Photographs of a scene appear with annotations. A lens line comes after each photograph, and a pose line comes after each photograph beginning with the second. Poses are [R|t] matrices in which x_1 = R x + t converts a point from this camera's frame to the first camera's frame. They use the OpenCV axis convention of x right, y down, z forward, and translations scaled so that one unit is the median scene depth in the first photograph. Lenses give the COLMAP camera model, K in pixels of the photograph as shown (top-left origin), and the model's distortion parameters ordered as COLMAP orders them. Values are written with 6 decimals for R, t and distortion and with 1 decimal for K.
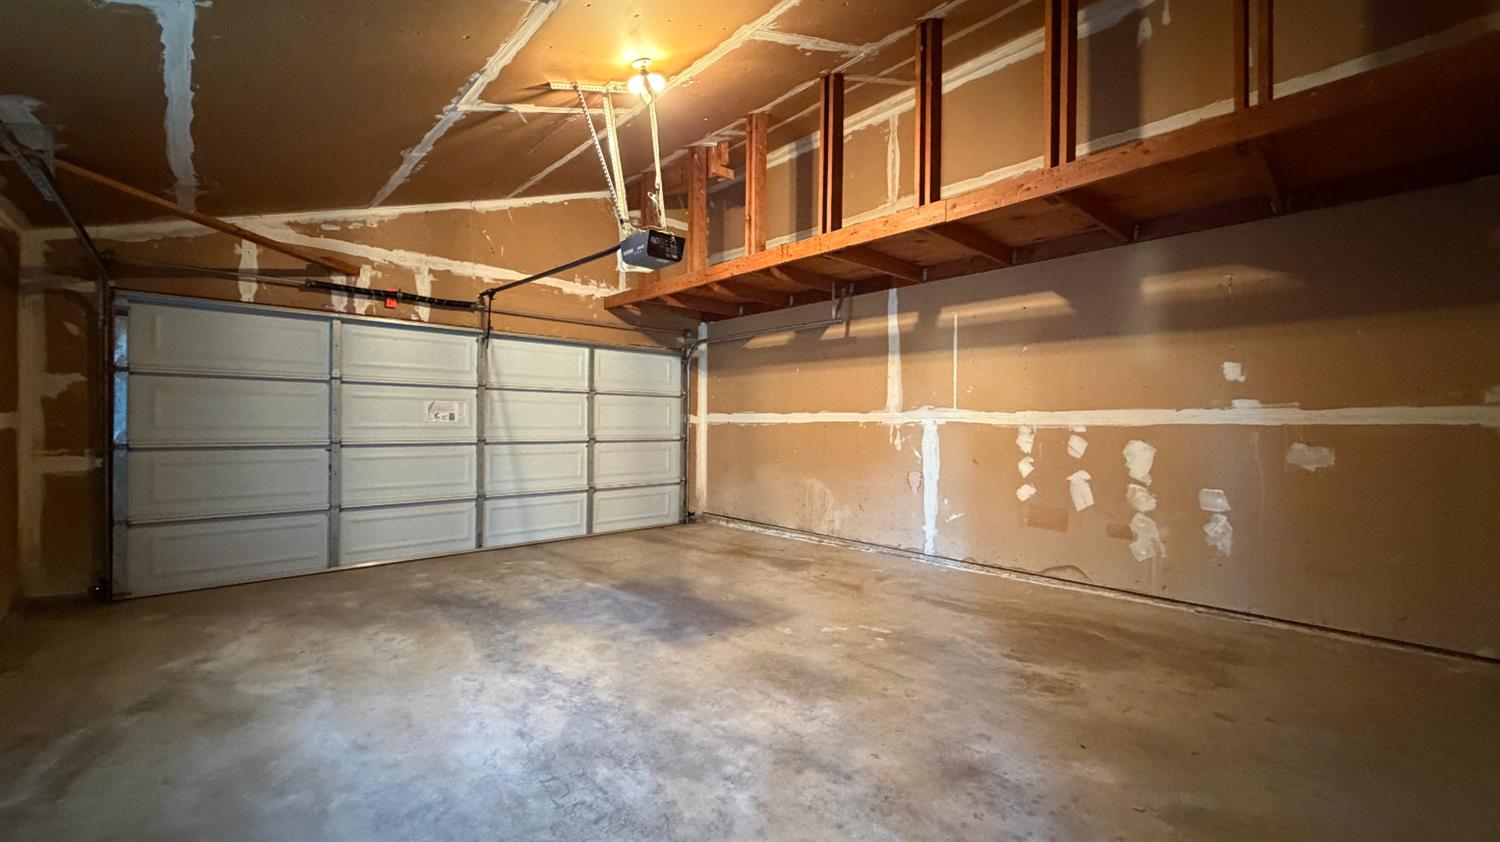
lens RADIAL K [[594.6, 0, 745.5], [0, 594.6, 420.3], [0, 0, 1]] dist [-0.000528, 0.000498]
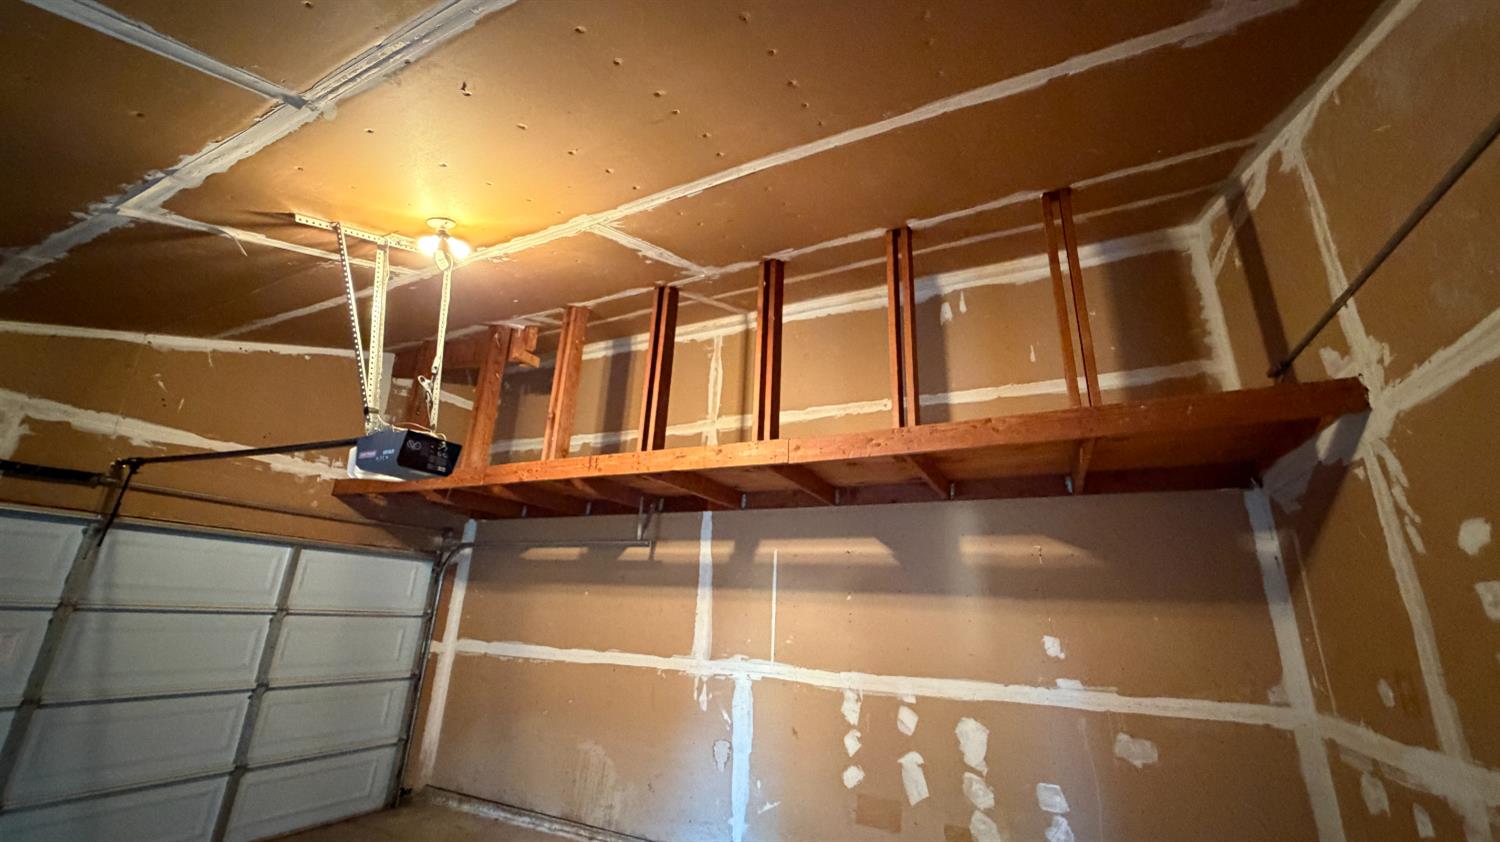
lens RADIAL K [[594.6, 0, 745.5], [0, 594.6, 420.3], [0, 0, 1]] dist [-0.000528, 0.000498]
pose [[0.933030, 0.141456, 0.330826, -0.016352], [-0.035782, 0.951395, -0.305888, -0.087077], [-0.358016, 0.273565, 0.892741, 0.154998]]
